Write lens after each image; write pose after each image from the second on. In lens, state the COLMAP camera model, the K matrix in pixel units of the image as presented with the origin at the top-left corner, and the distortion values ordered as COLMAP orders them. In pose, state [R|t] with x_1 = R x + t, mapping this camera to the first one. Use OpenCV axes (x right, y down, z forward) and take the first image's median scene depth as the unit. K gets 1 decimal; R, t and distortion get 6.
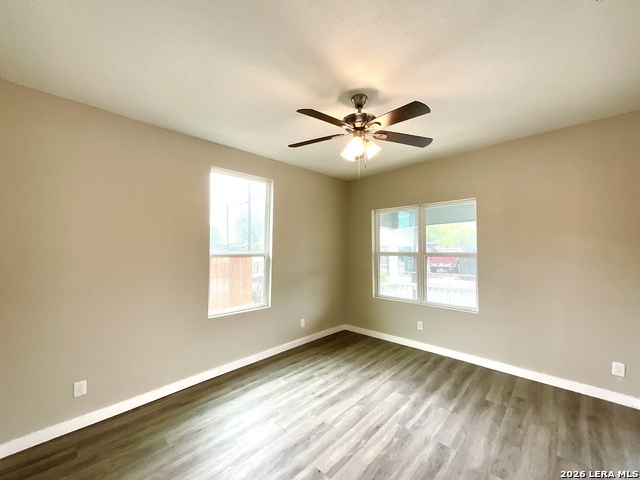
lens RADIAL K [[257.9, 0, 322.2], [0, 257.9, 242.1], [0, 0, 1]] dist [0.001475, -0.000744]
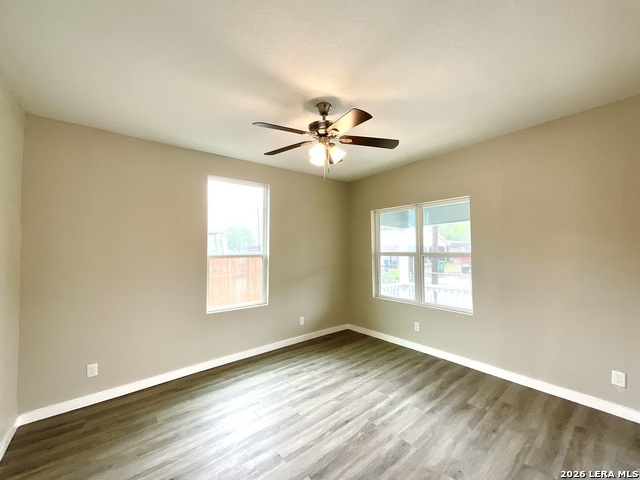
lens RADIAL K [[257.9, 0, 322.3], [0, 257.9, 242.2], [0, 0, 1]] dist [0.001475, -0.000744]
pose [[0.992769, -0.010399, -0.119593, 0.216622], [0.010166, 0.999945, -0.002555, -0.000170], [0.119613, 0.001321, 0.992820, -0.035787]]
